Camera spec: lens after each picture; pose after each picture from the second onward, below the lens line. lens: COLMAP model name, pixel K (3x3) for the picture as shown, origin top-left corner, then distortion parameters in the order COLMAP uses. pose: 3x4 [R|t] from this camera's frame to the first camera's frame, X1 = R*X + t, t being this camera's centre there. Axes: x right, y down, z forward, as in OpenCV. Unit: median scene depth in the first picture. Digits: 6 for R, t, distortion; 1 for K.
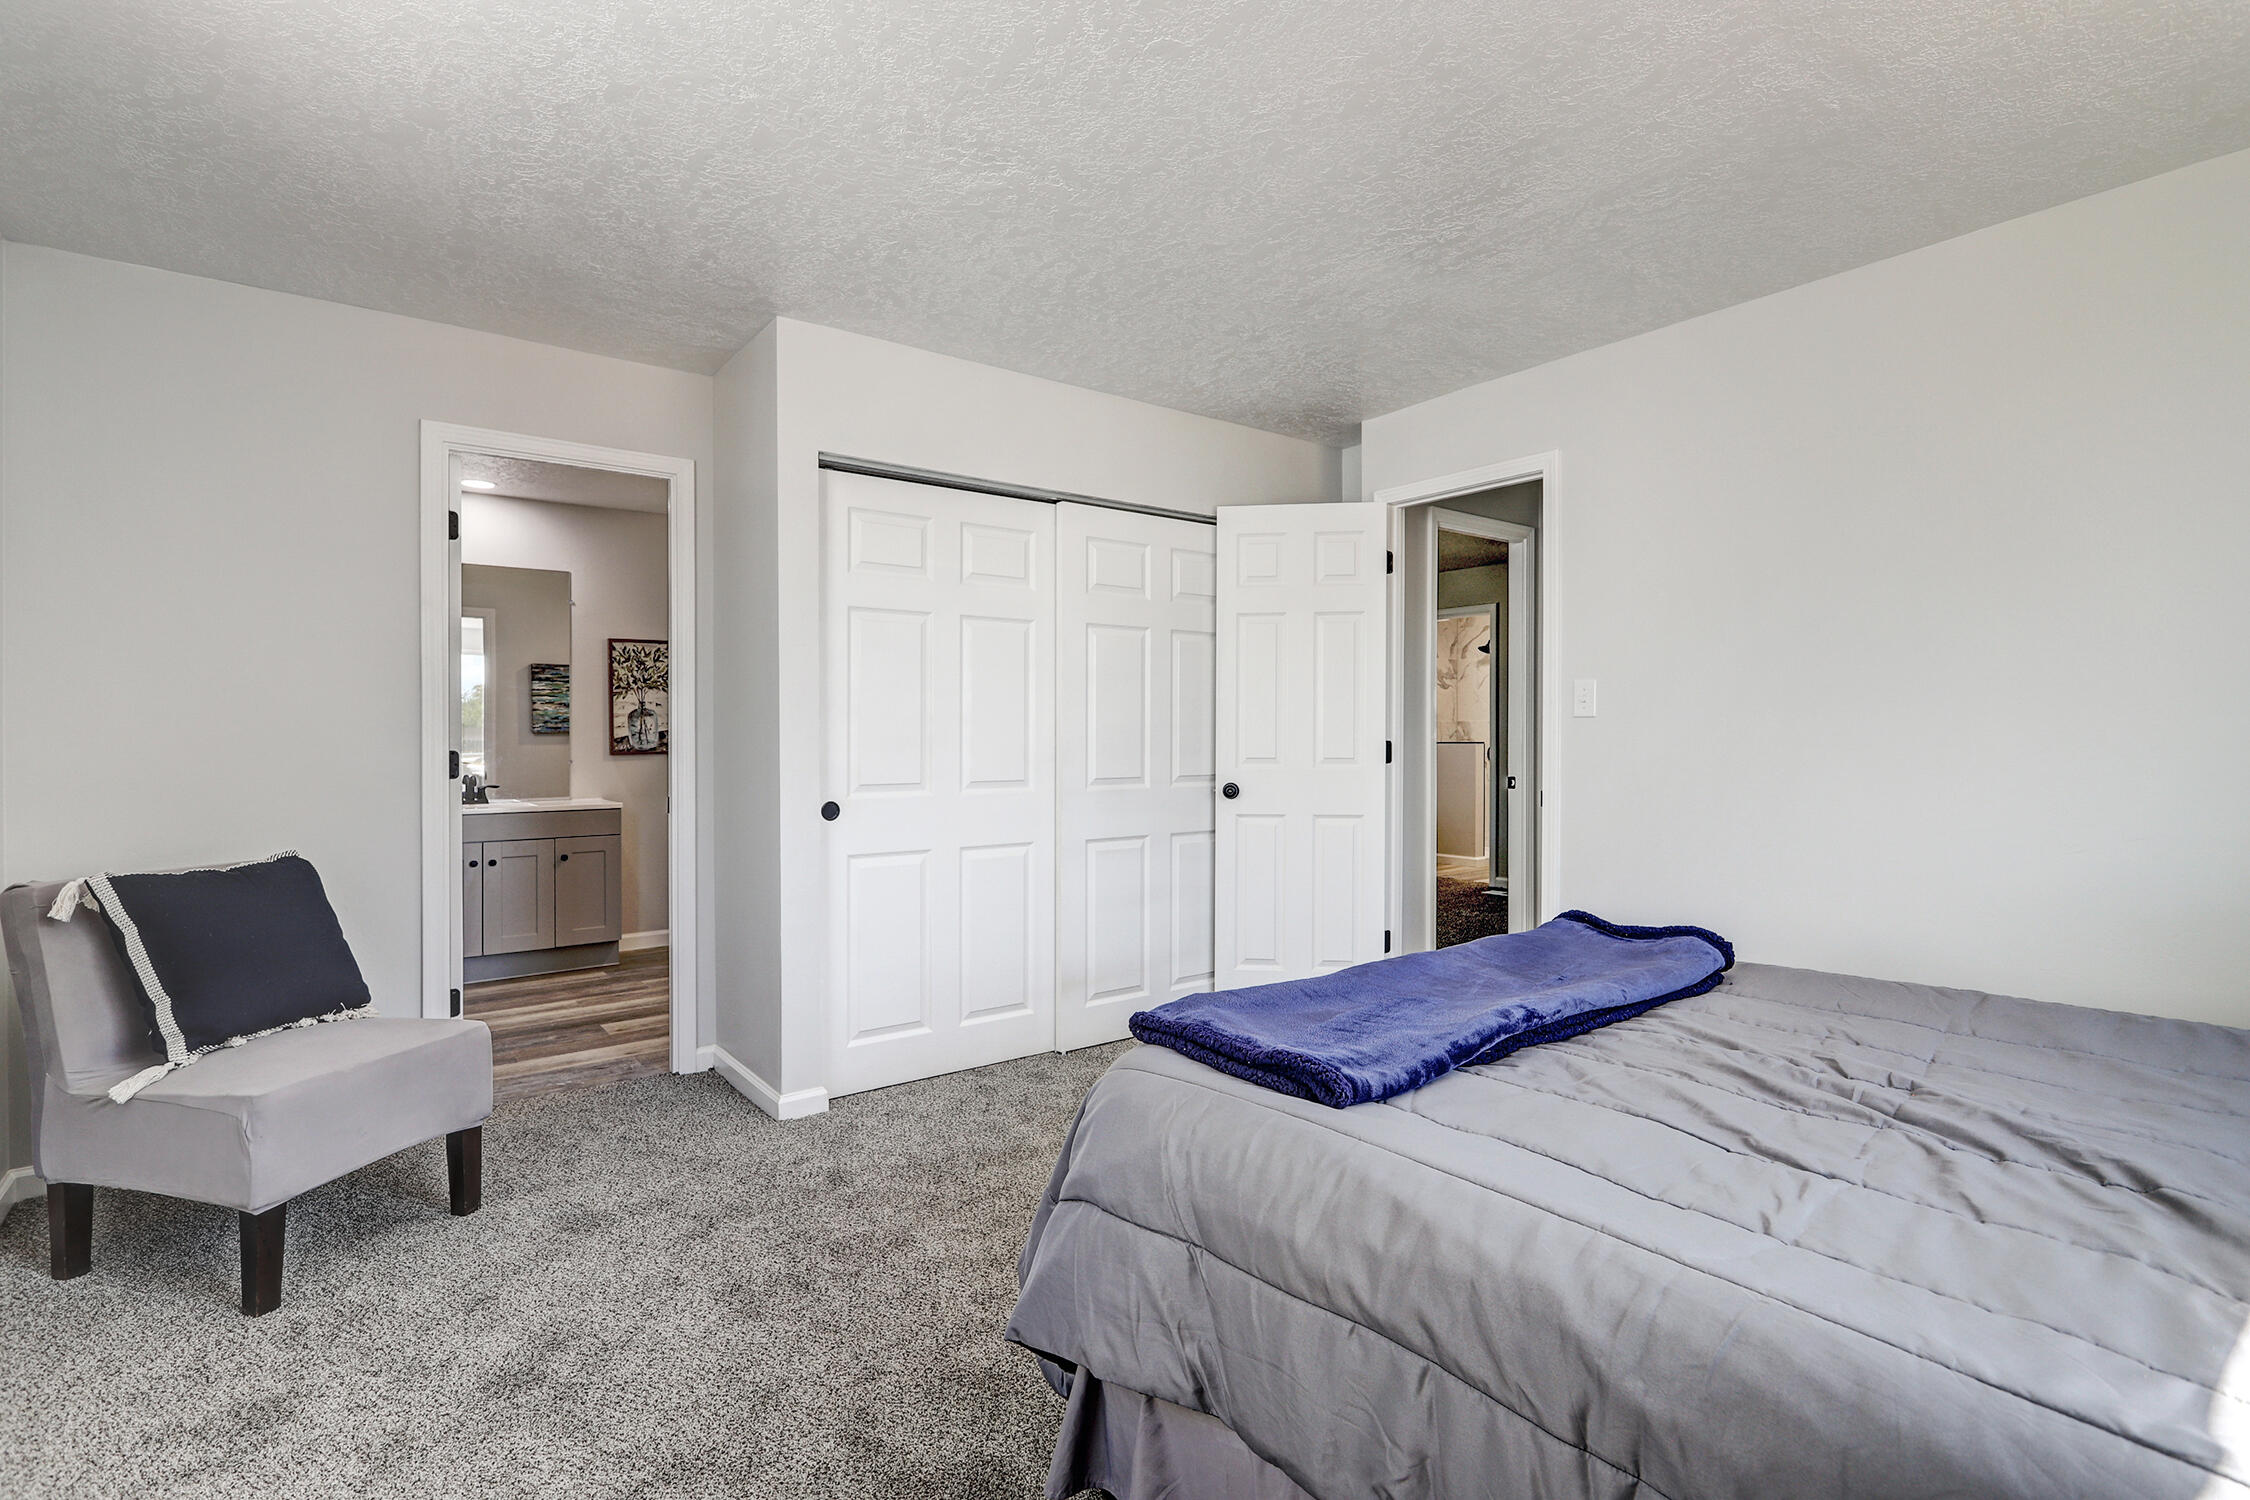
lens RADIAL K [[1062.0, 0, 1125.0], [0, 1062.0, 750.0], [0, 0, 1]] dist [-0.000190, -0.000021]
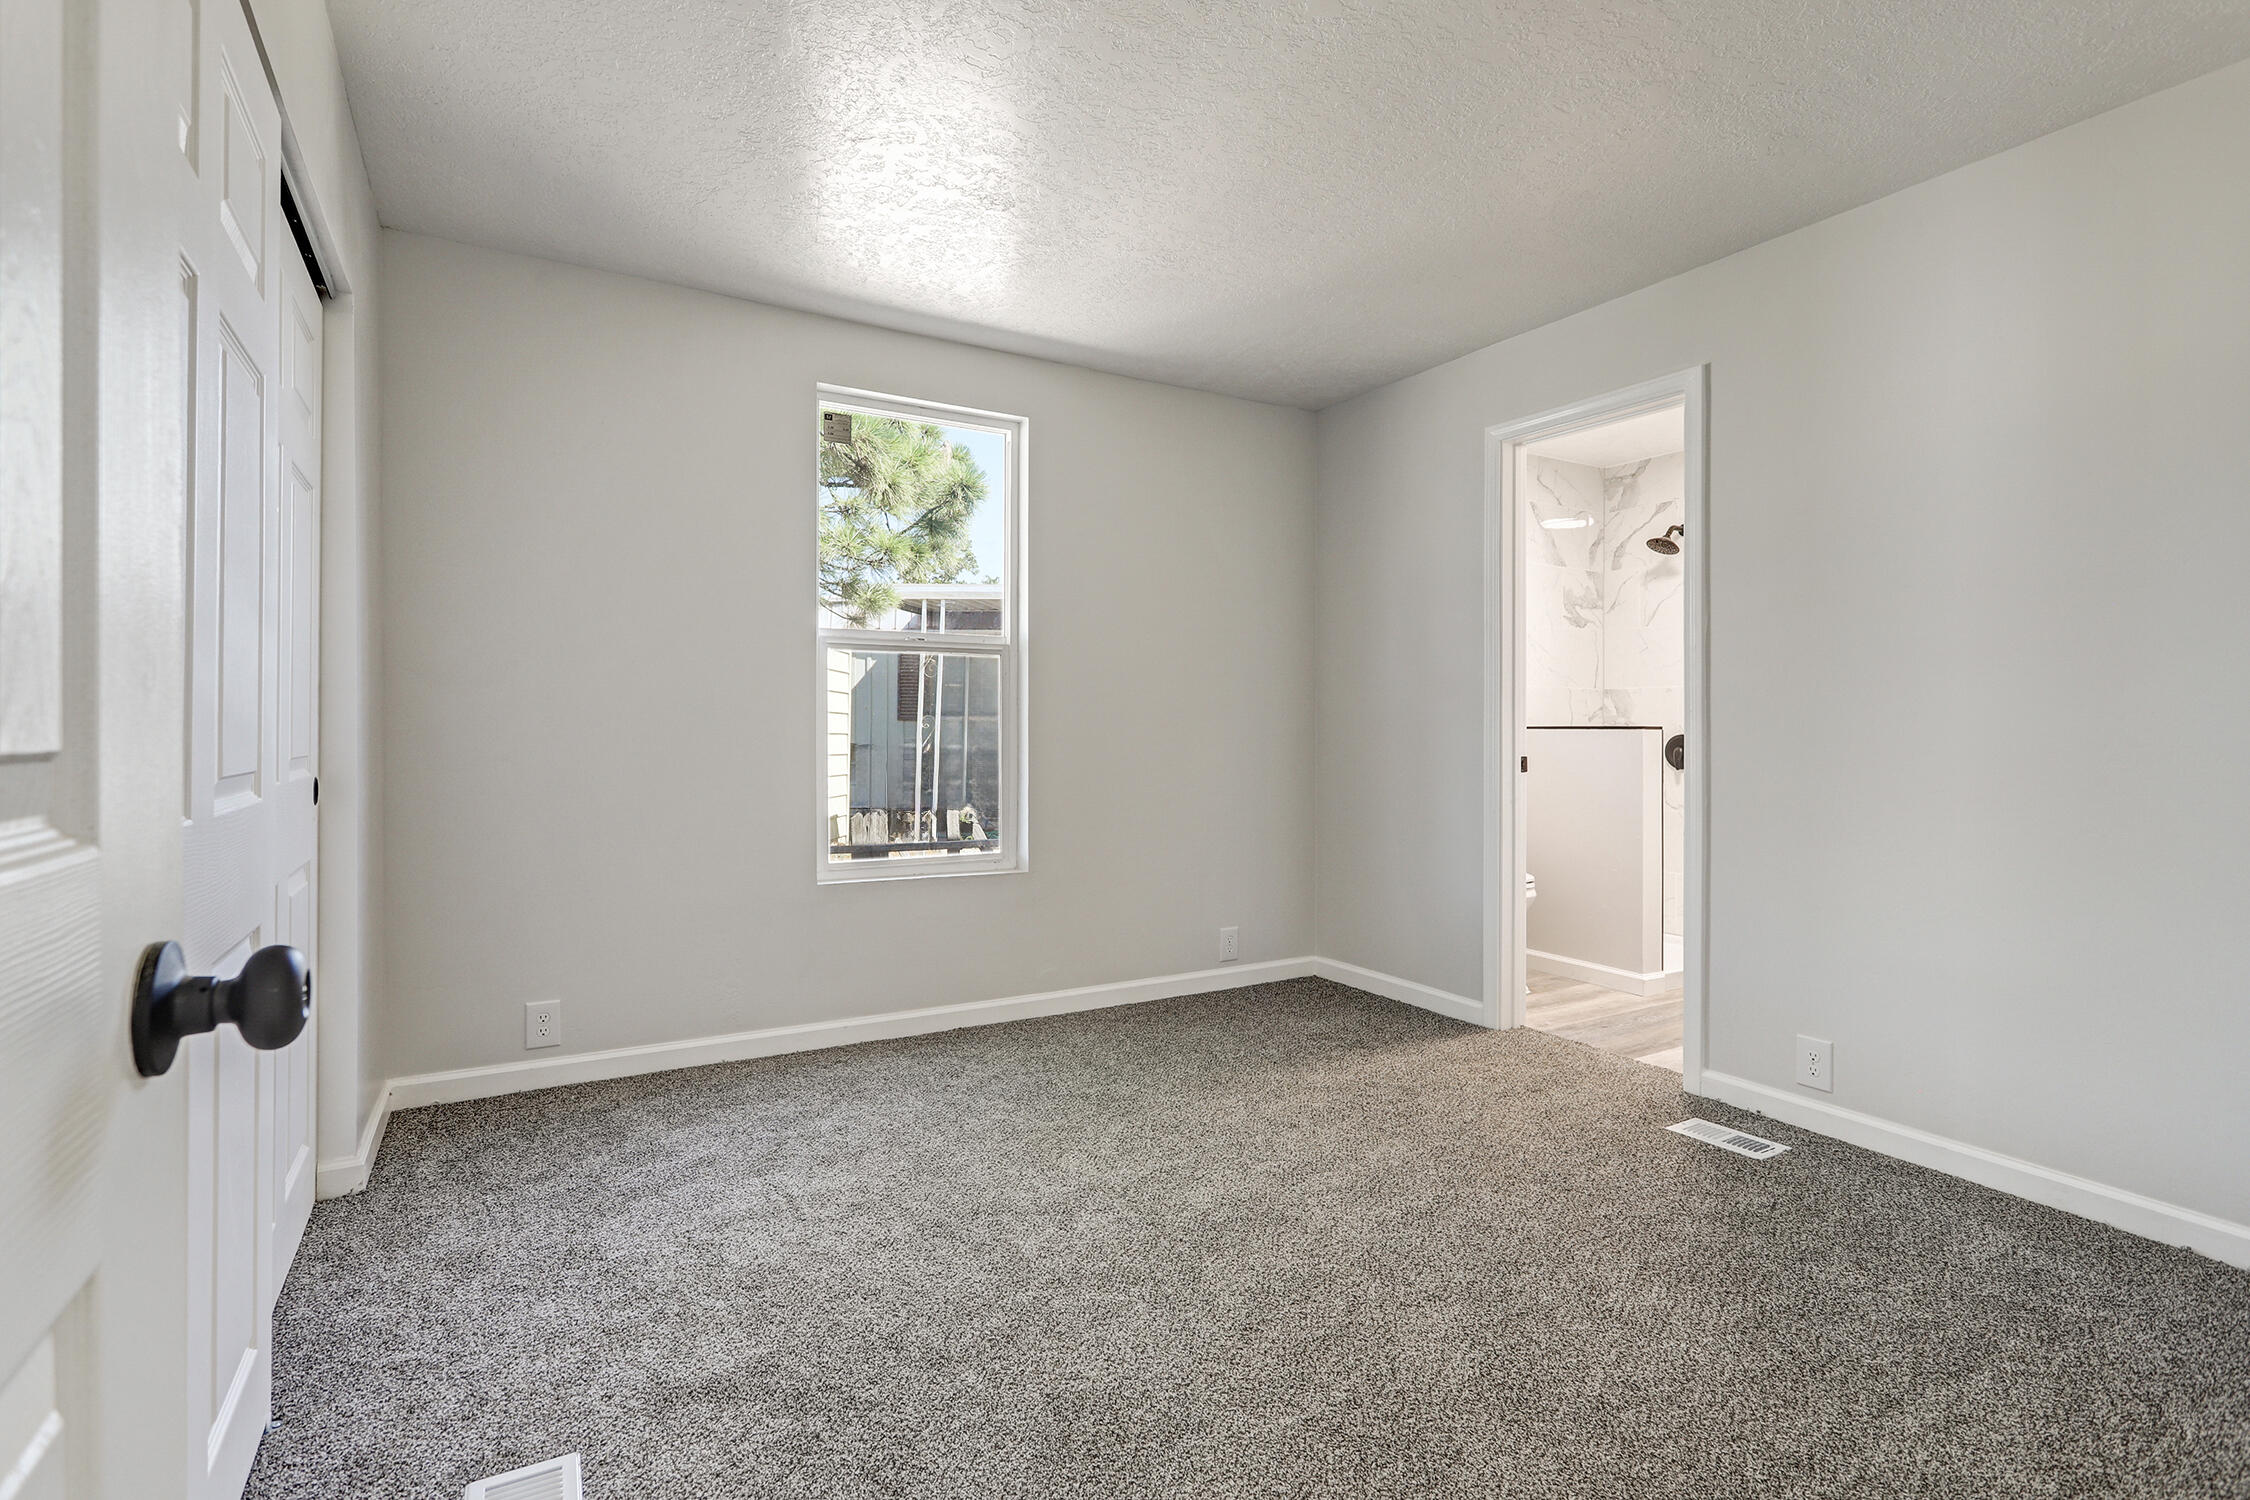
lens RADIAL K [[1062.0, 0, 1125.0], [0, 1062.0, 750.0], [0, 0, 1]] dist [-0.000190, -0.000021]
pose [[0.991813, 0.000702, -0.127694, 0.146491], [-0.000594, 0.999999, 0.000882, 0.002993], [0.127695, -0.000799, 0.991813, 0.453948]]
